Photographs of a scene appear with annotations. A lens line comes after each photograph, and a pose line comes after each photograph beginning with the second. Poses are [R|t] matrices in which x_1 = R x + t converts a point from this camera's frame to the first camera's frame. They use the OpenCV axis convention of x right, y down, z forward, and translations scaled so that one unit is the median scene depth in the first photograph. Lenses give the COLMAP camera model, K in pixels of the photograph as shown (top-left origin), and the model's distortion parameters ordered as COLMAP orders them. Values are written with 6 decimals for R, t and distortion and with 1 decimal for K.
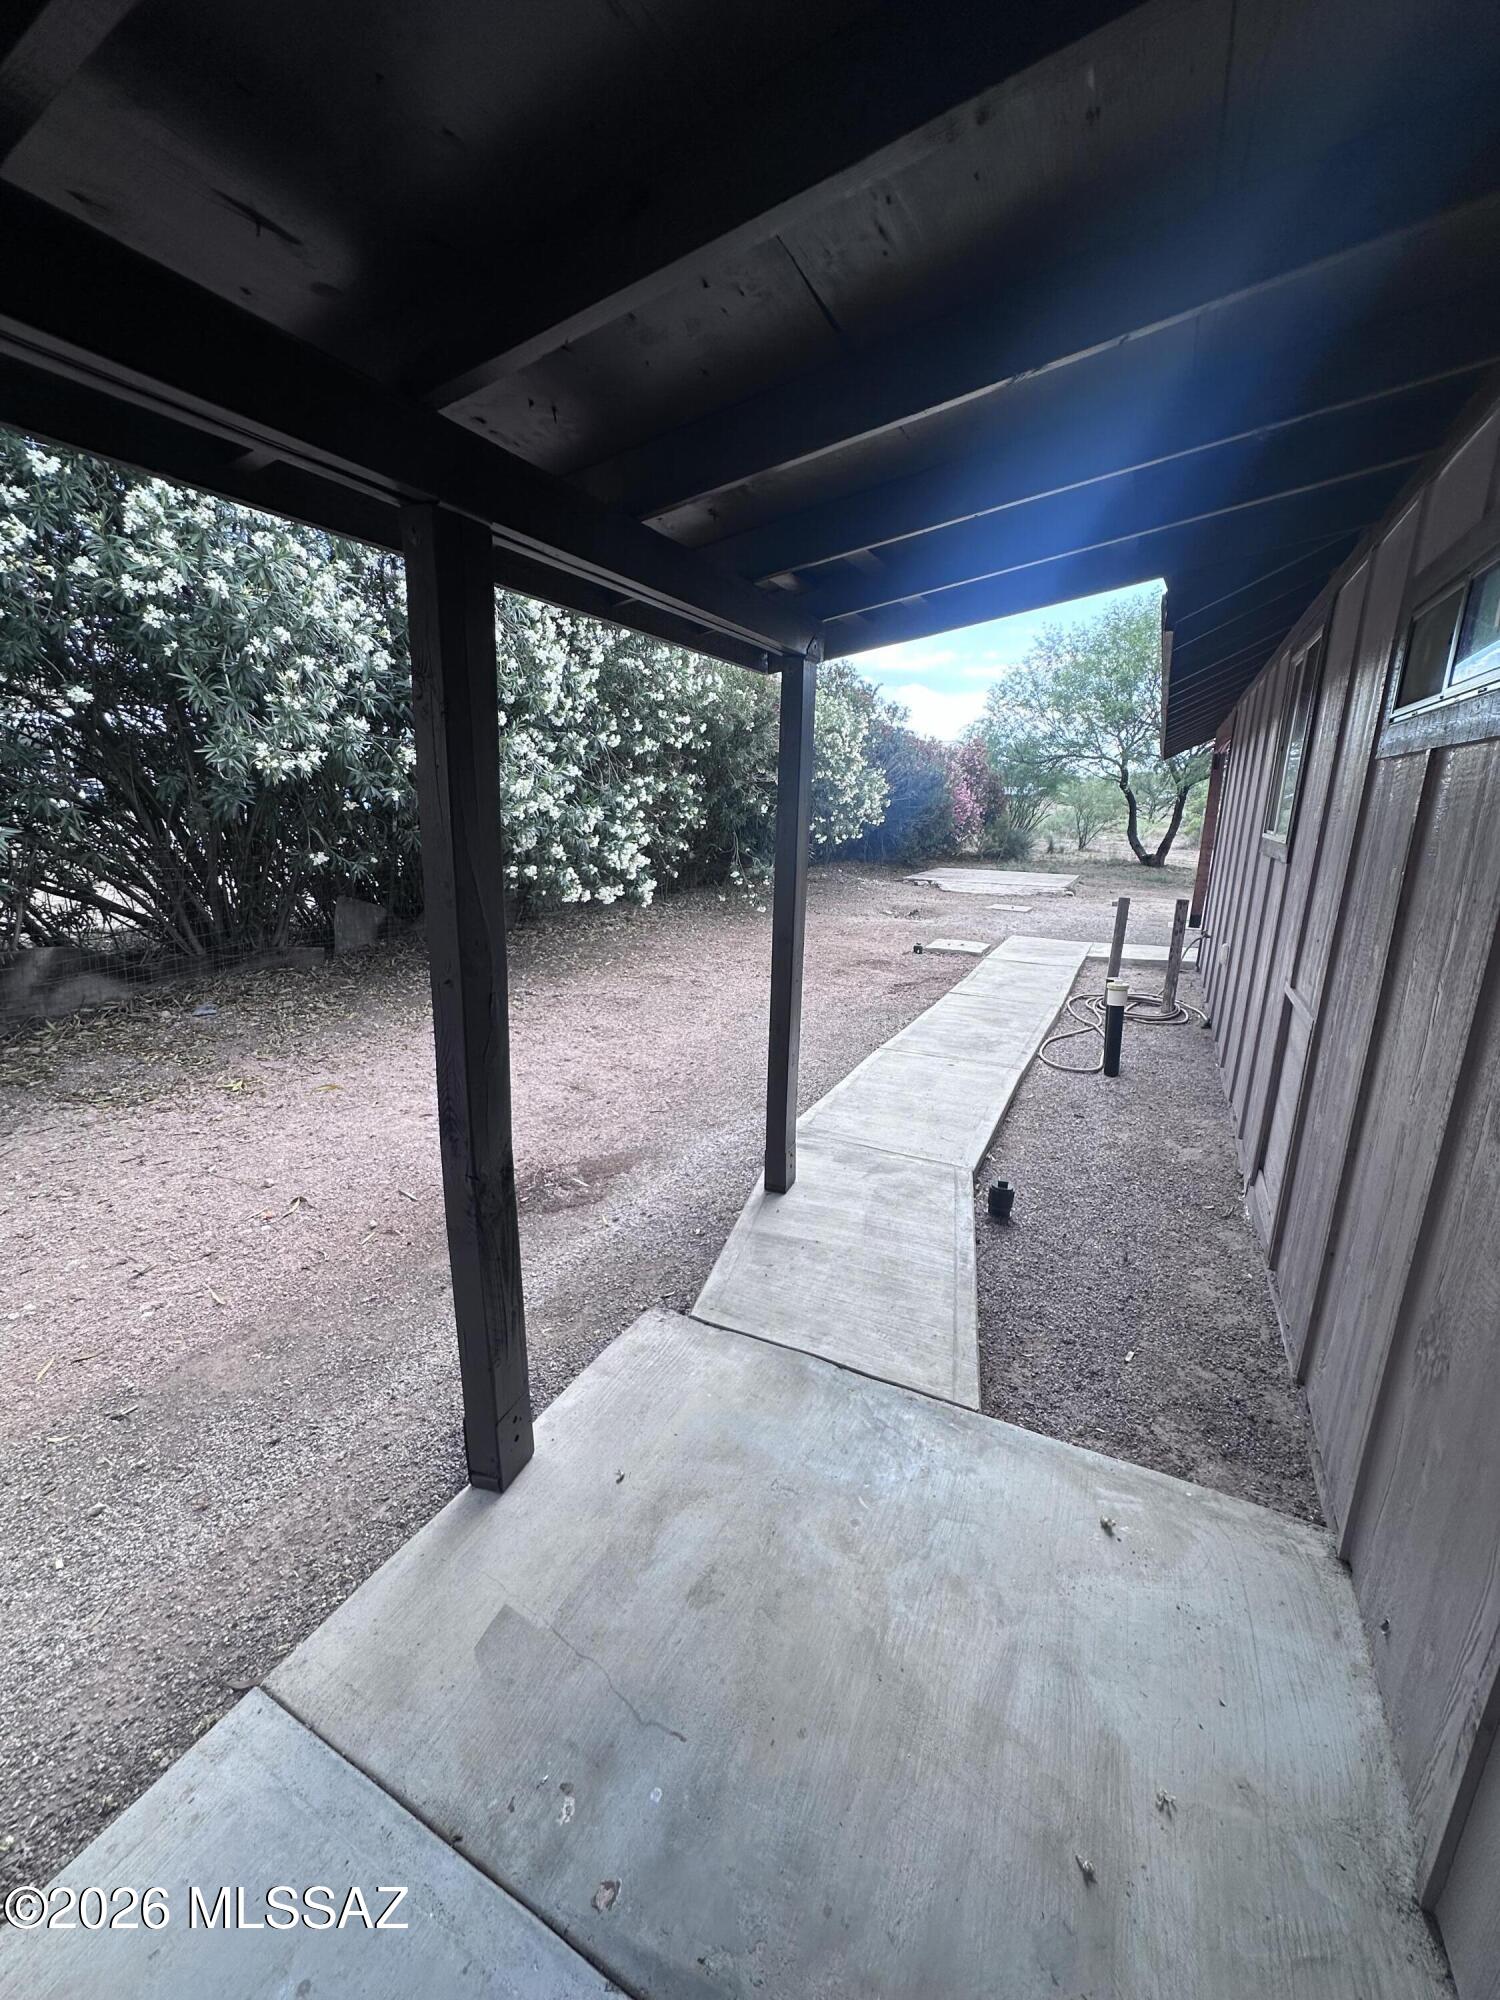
lens RADIAL K [[797.4, 0, 745.5], [0, 797.4, 996.9], [0, 0, 1]] dist [-0.003526, 0.001221]
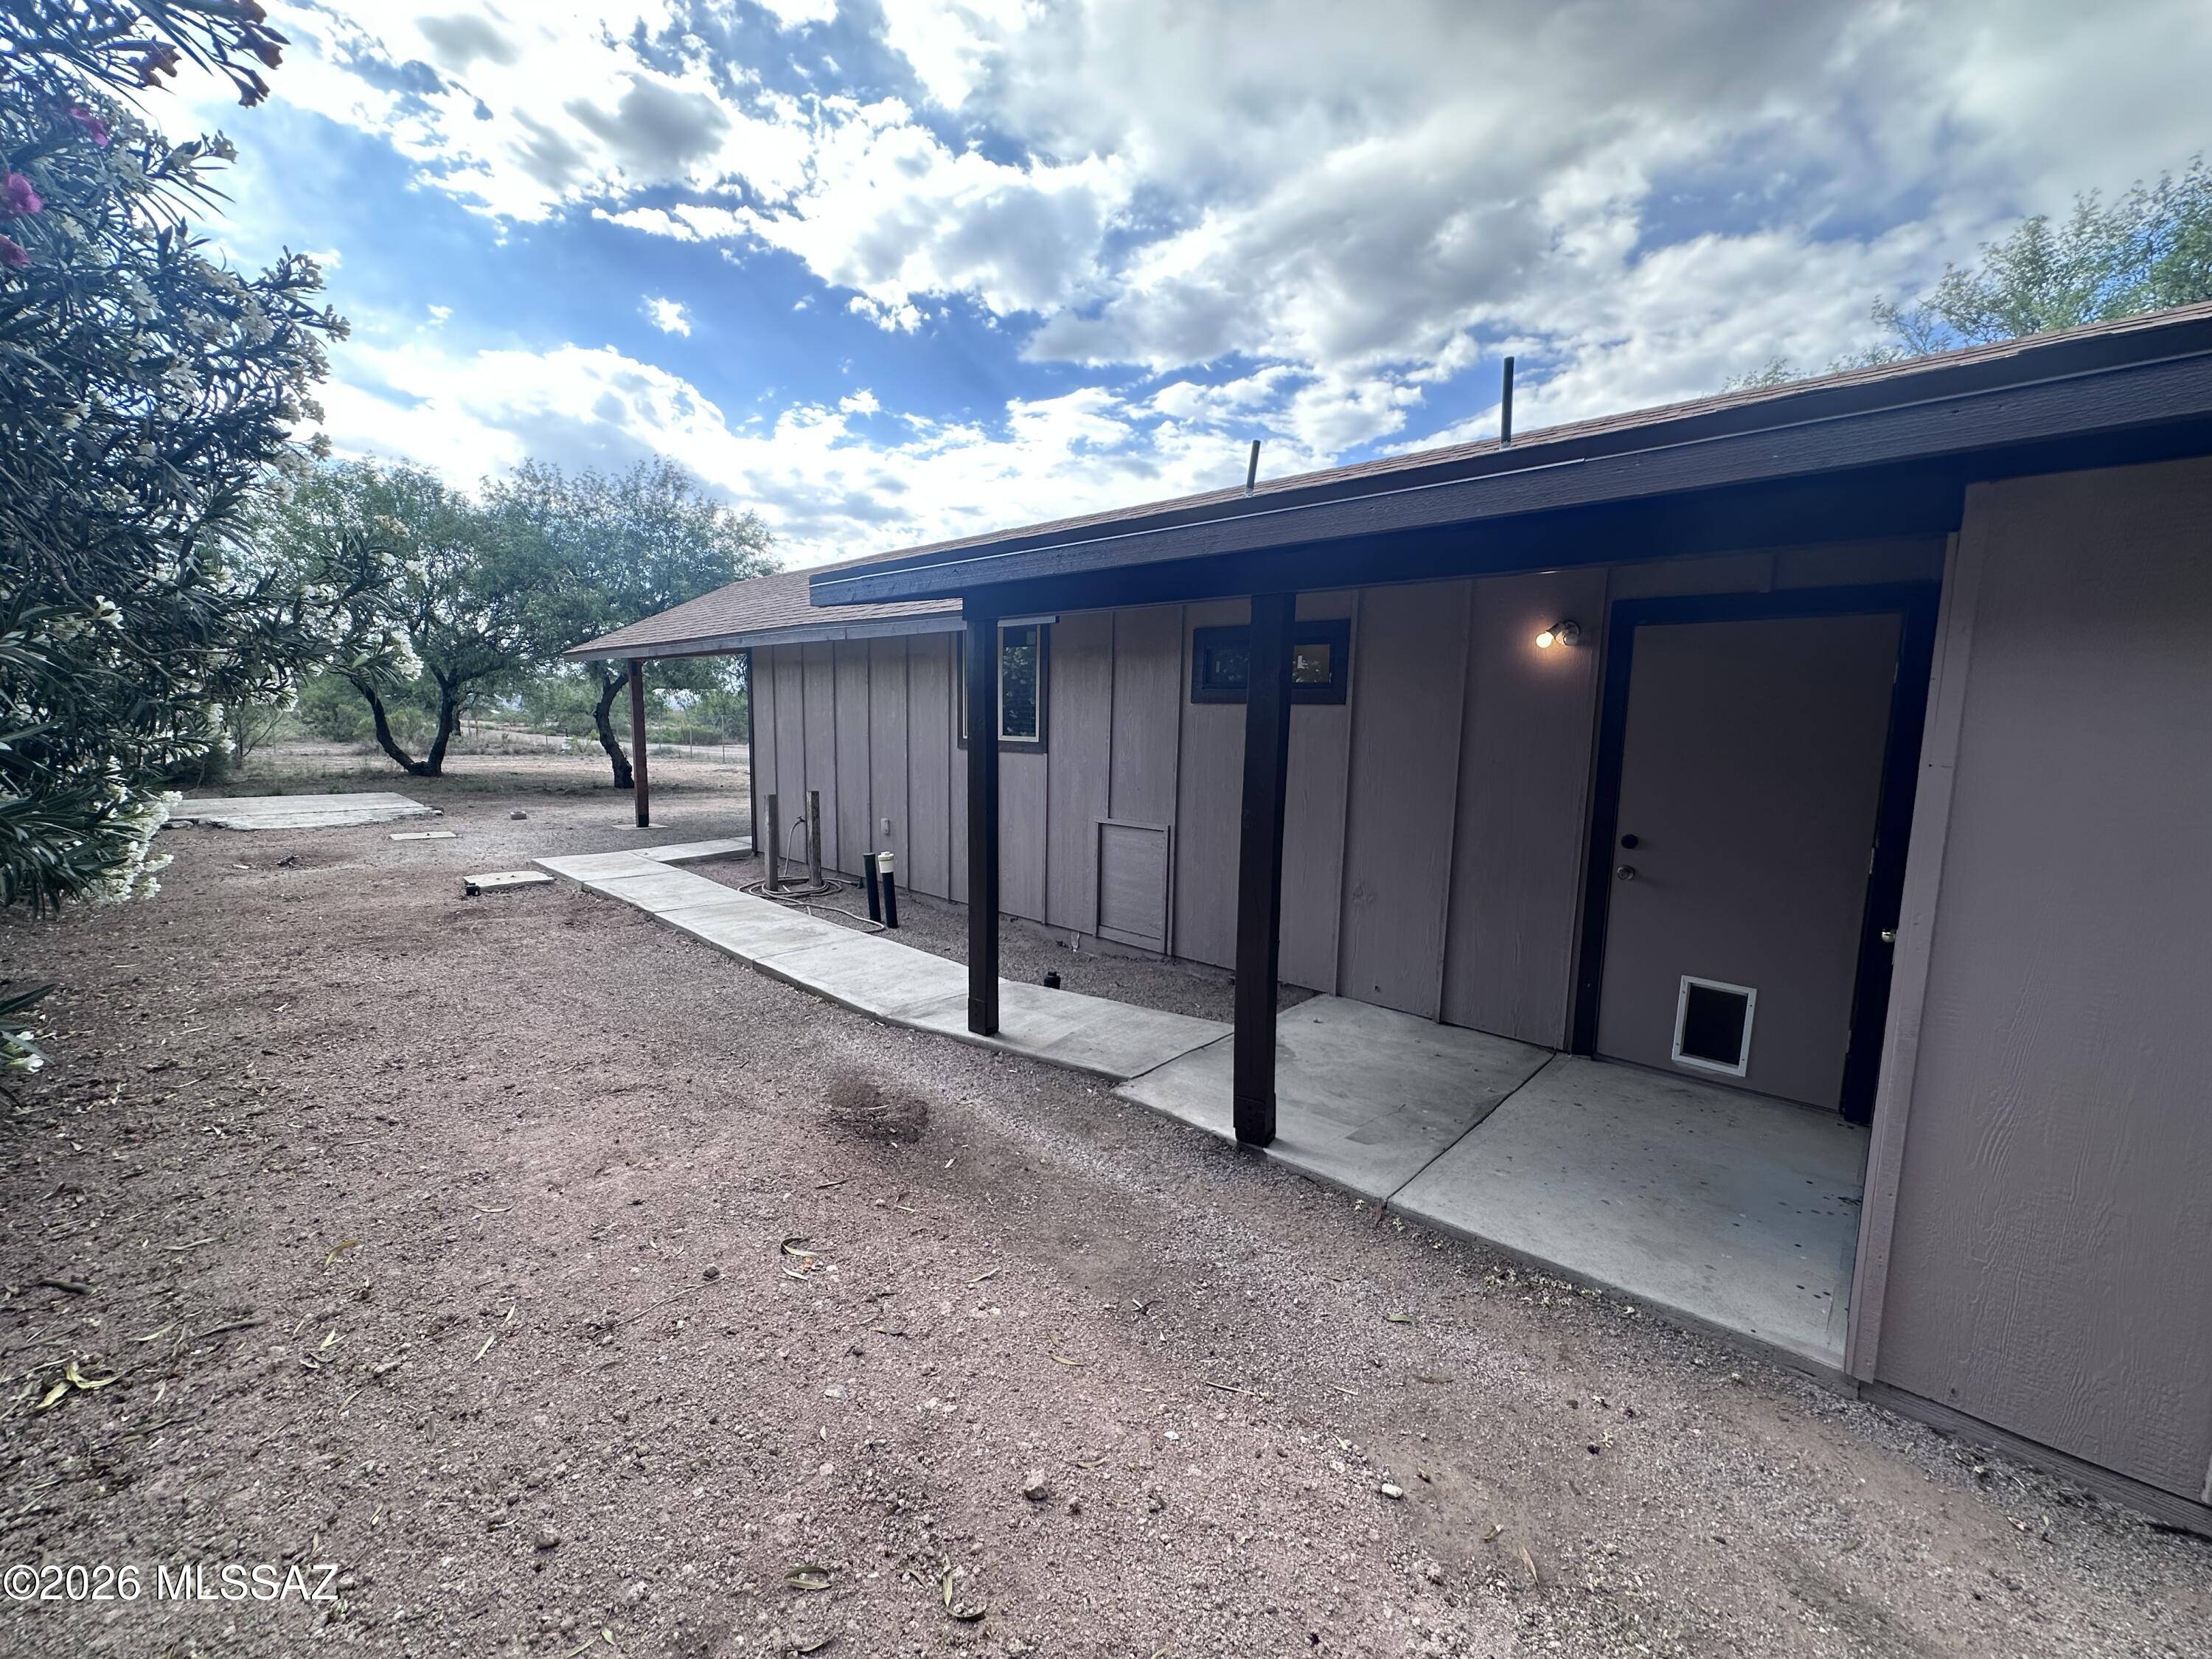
lens RADIAL K [[881.9, 0, 1103.1], [0, 881.9, 830.0], [0, 0, 1]] dist [-0.003526, 0.001221]
pose [[0.282725, -0.131255, 0.950178, -0.943618], [0.216311, 0.973801, 0.070155, -0.097570], [-0.934493, 0.185699, 0.303709, 0.294991]]
